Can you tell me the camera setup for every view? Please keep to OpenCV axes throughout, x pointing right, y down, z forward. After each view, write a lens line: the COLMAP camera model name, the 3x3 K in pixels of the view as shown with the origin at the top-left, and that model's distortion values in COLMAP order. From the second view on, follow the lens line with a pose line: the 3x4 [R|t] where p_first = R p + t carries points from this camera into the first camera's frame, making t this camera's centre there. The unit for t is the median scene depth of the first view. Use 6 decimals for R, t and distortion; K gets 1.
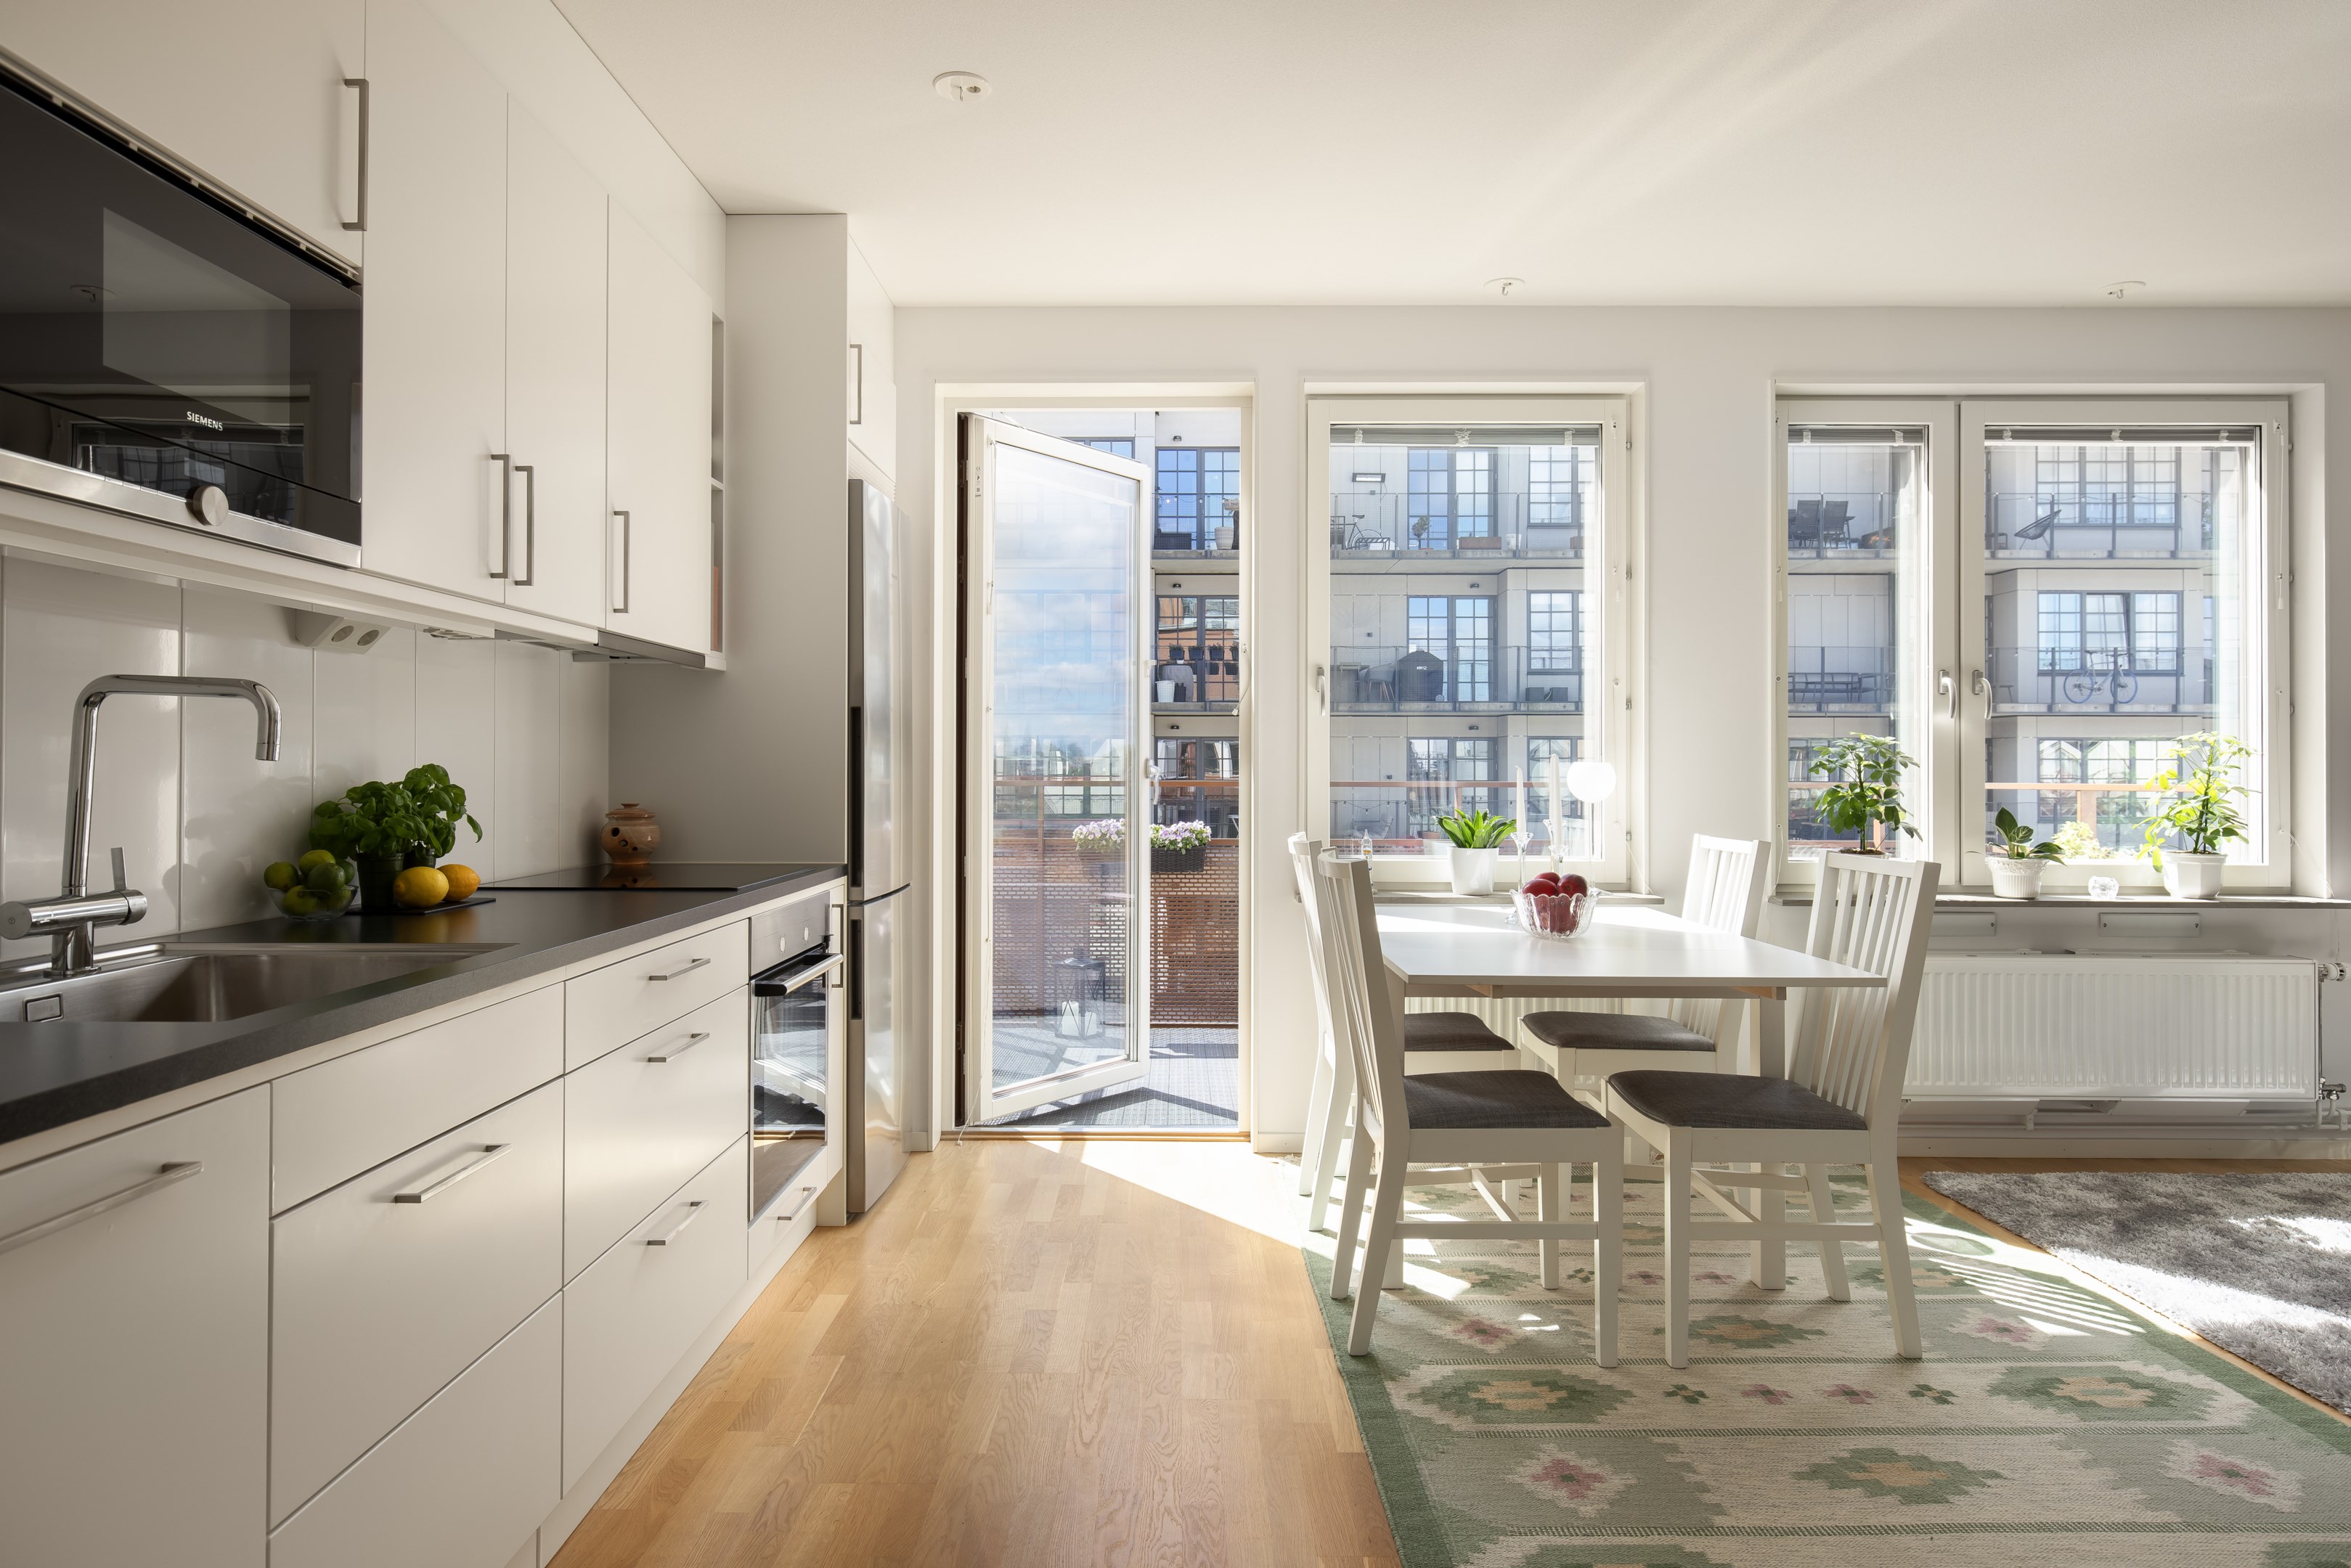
lens RADIAL K [[1392.3, 0, 1168.1], [0, 1392.3, 754.1], [0, 0, 1]] dist [0.002721, 0.000930]
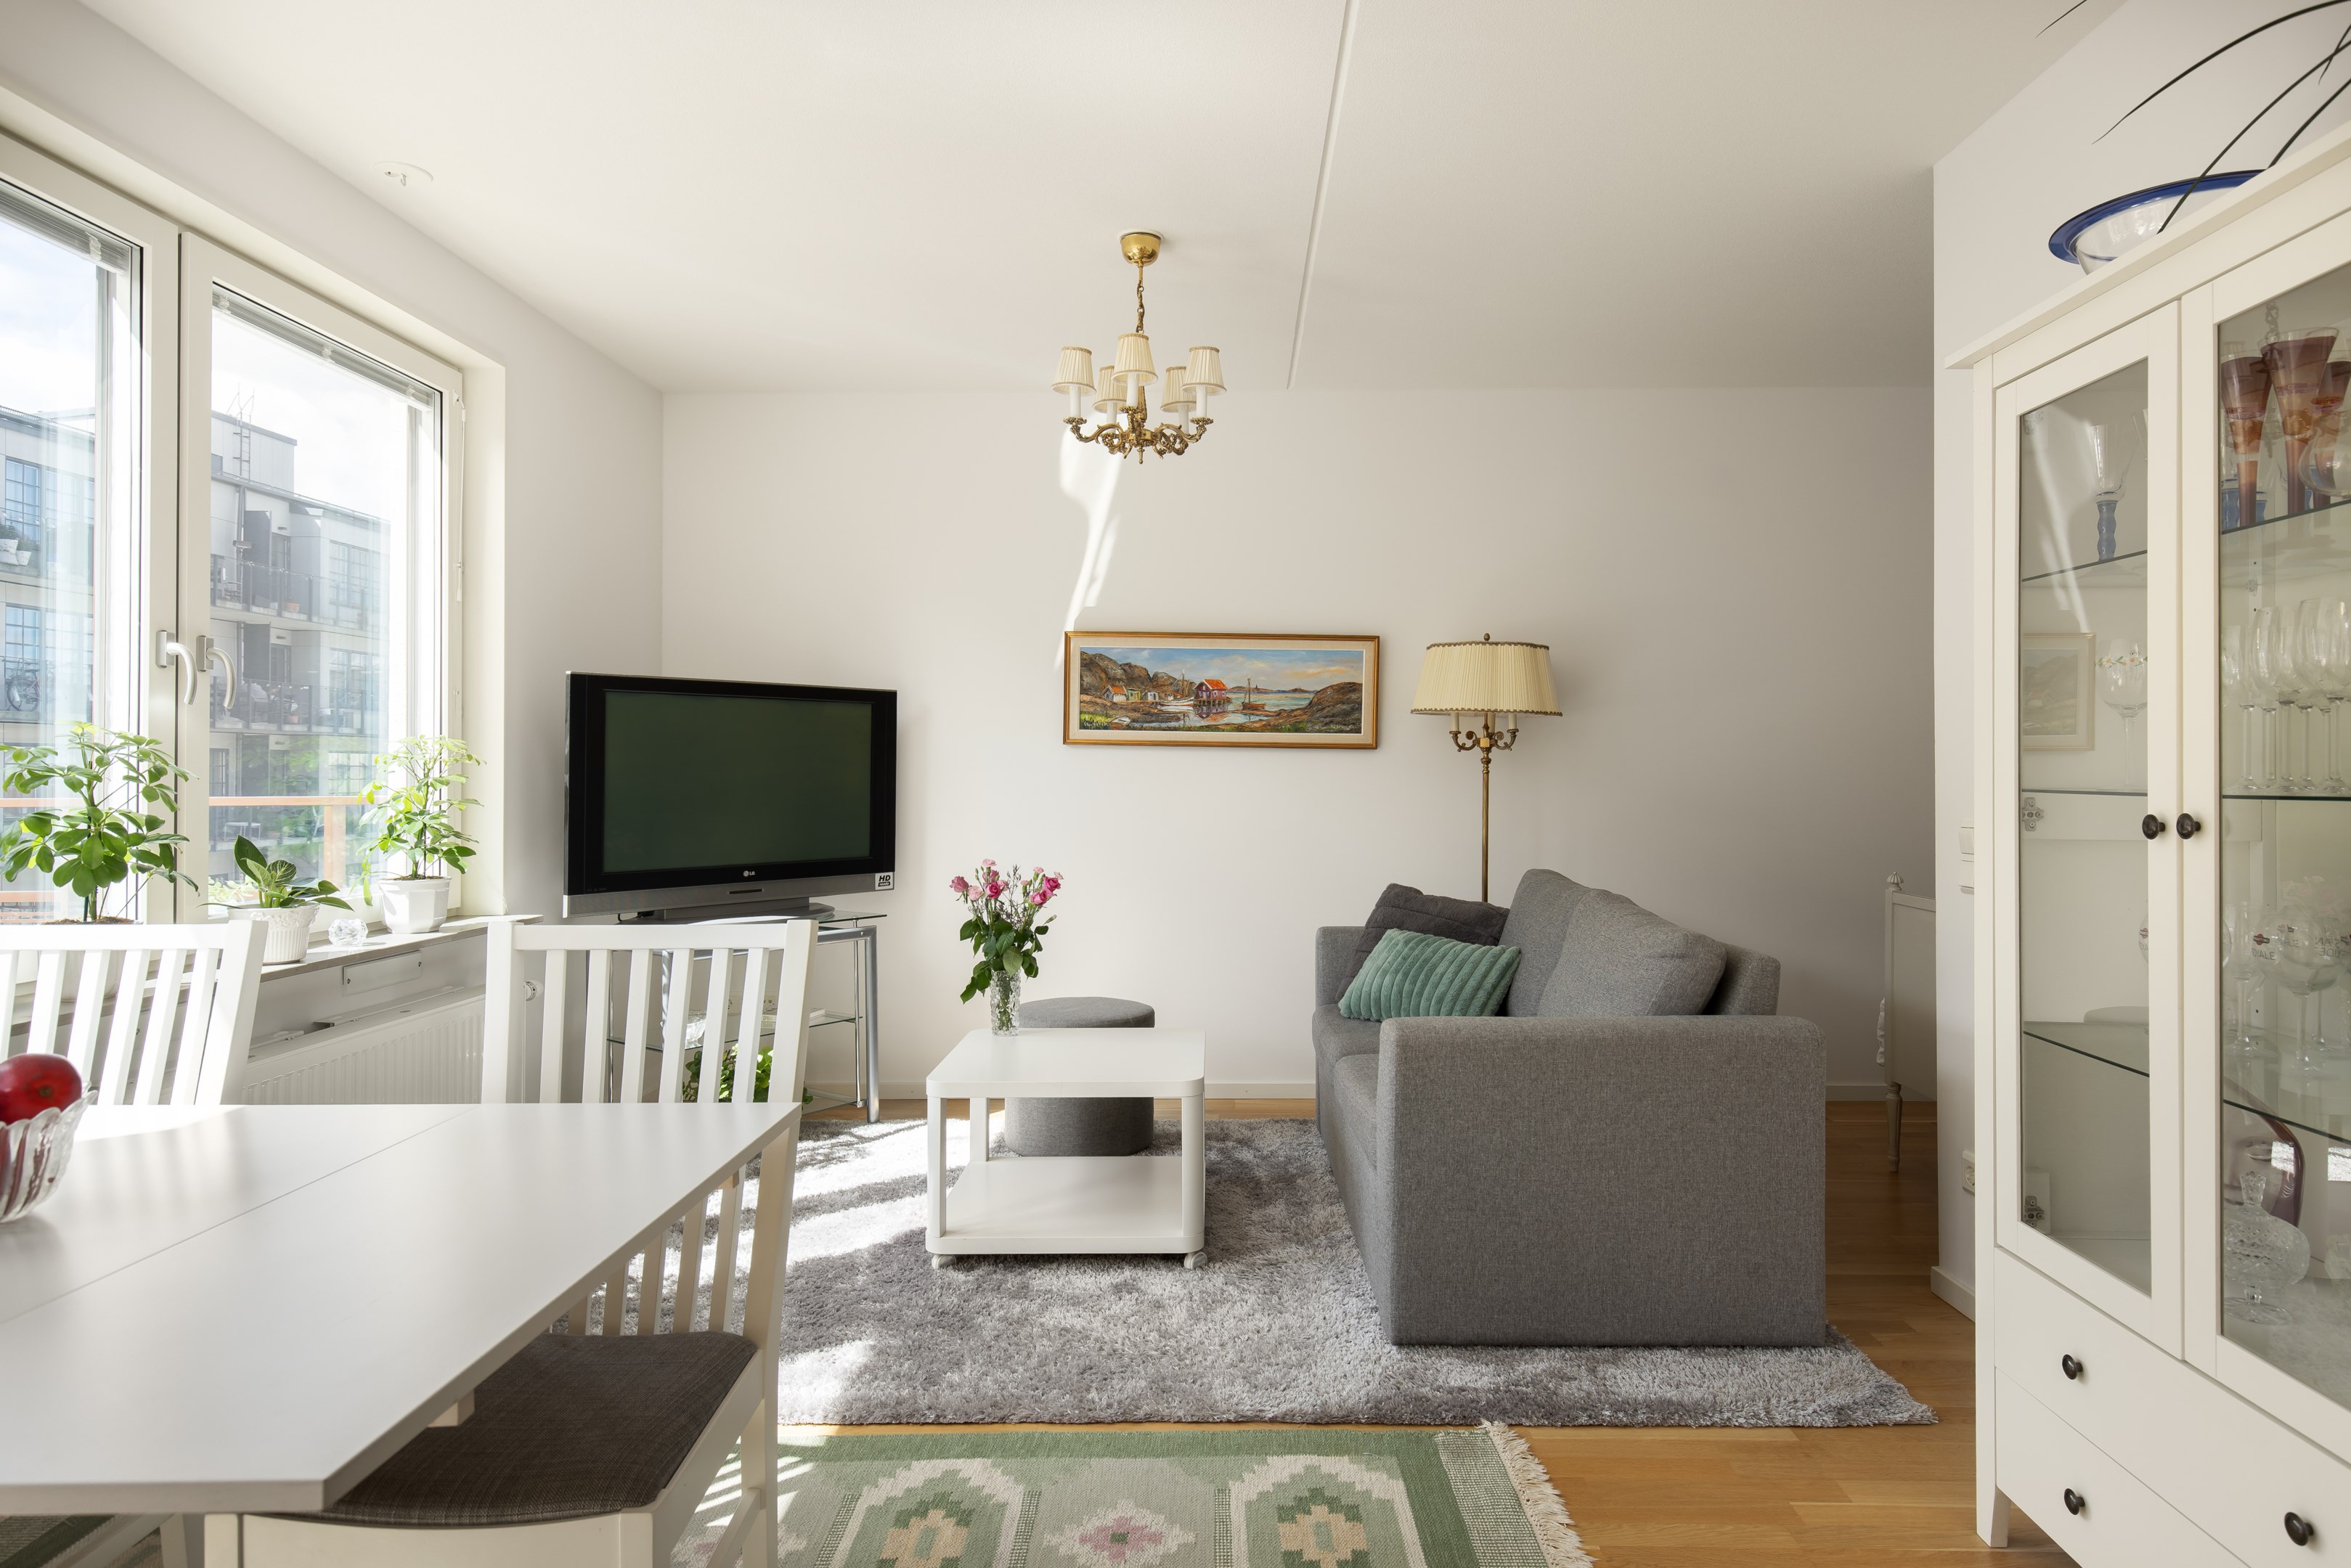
lens RADIAL K [[1354.7, 0, 1217.9], [0, 1354.7, 760.0], [0, 0, 1]] dist [0.013164, -0.000195]
pose [[0.007732, 0.005280, 0.999956, -0.083118], [-0.009116, 0.999945, -0.005209, -0.000768], [-0.999929, -0.009075, 0.007779, 0.513792]]
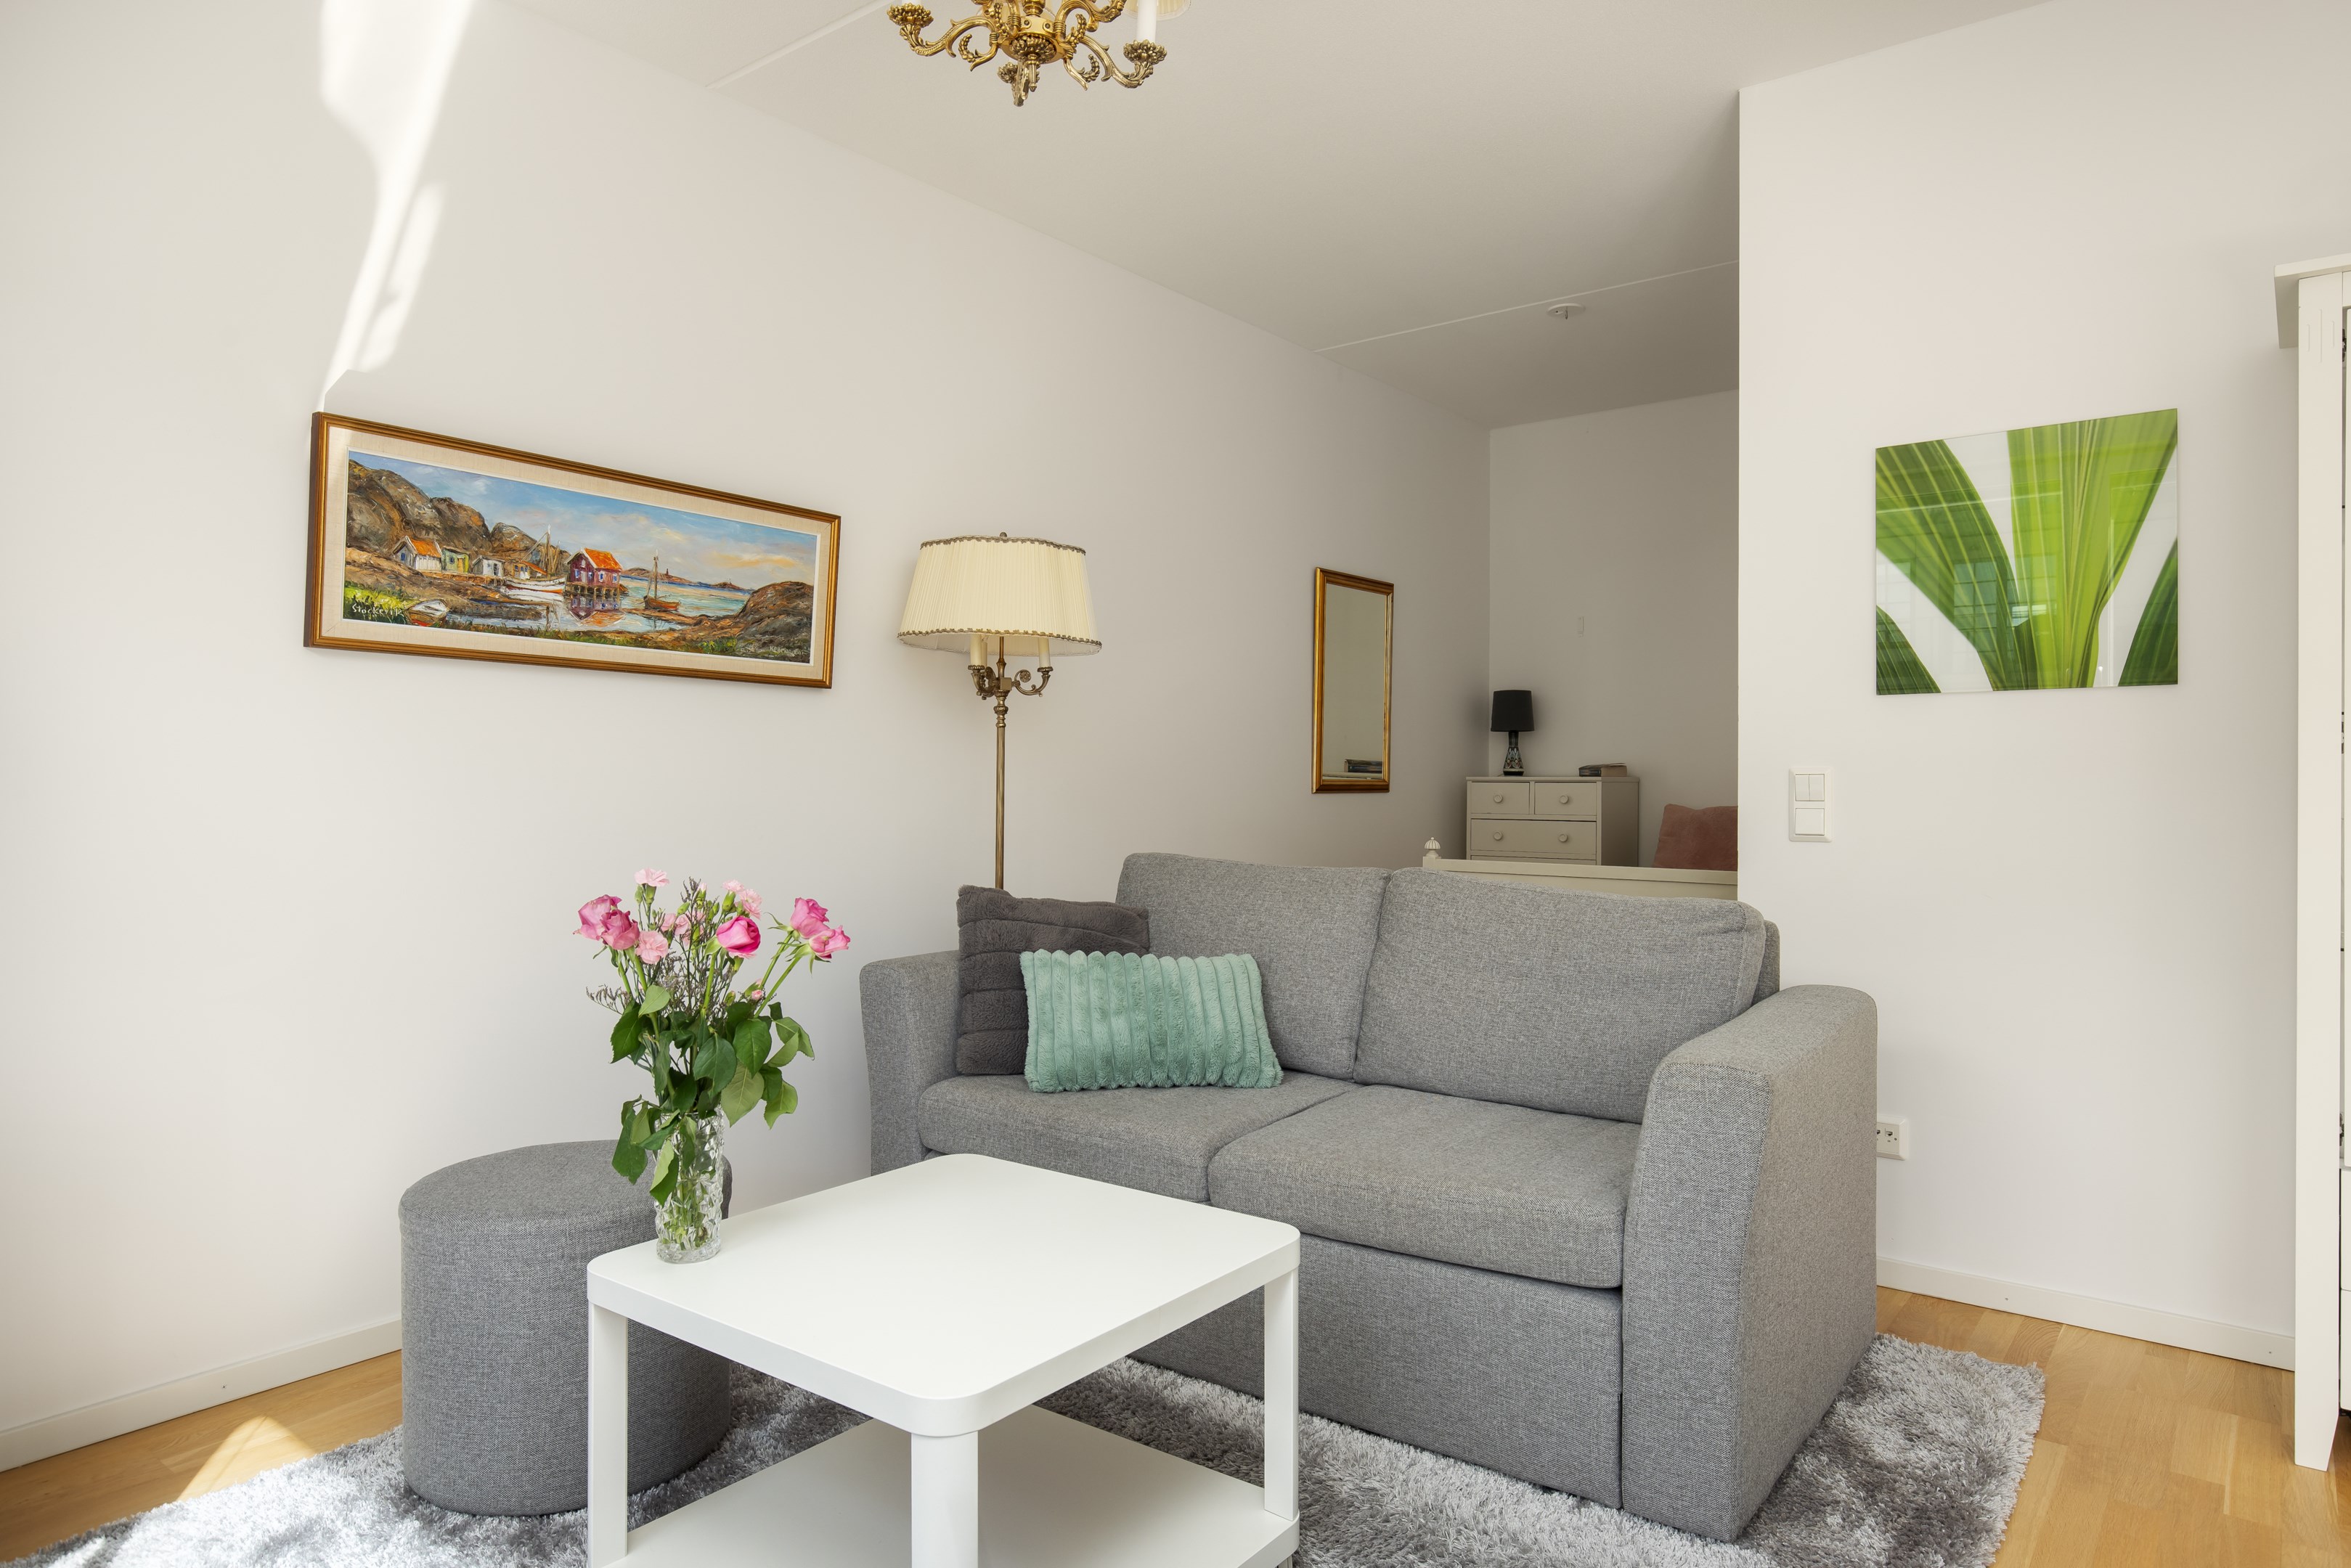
lens RADIAL K [[1437.5, 0, 1175.5], [0, 1437.5, 784.0], [0, 0, 1]] dist [0.004463, 0.001391]
pose [[-0.788815, -0.004501, 0.614615, 0.432665], [-0.007497, 0.999969, -0.002299, 0.036969], [-0.614585, -0.006421, -0.788824, 0.908078]]
